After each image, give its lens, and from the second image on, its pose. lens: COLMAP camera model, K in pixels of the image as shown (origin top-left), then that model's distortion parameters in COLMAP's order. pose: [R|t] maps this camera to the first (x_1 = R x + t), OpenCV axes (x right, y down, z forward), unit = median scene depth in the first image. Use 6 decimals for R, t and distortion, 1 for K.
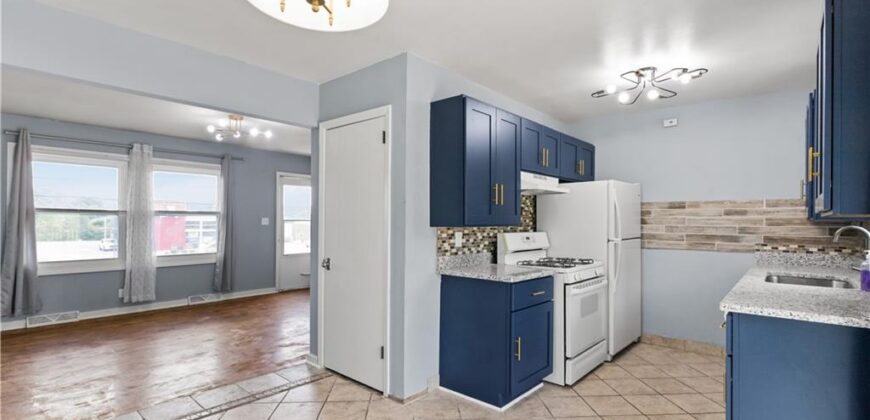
lens RADIAL K [[402.7, 0, 435.5], [0, 402.7, 225.4], [0, 0, 1]] dist [-0.000139, 0.000047]
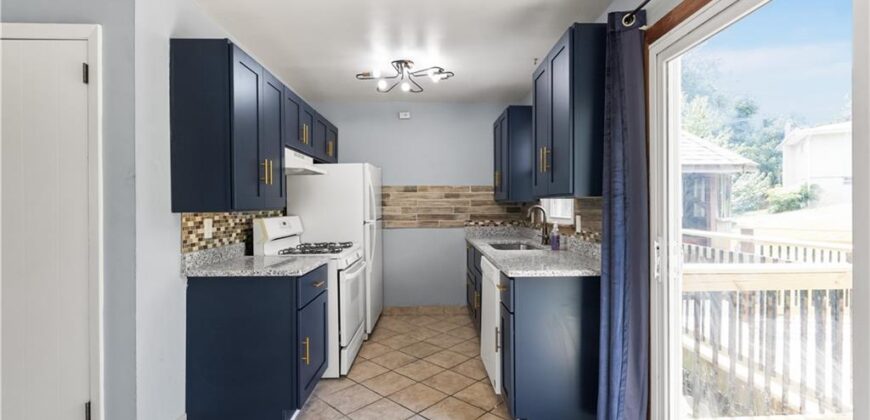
lens RADIAL K [[399.5, 0, 435.0], [0, 399.5, 210.0], [0, 0, 1]] dist [-0.002245, -0.000426]
pose [[0.736555, -0.017810, 0.676144, -0.132964], [0.015700, 0.999834, 0.009233, -0.000552], [-0.676196, 0.003814, 0.736712, 0.144487]]
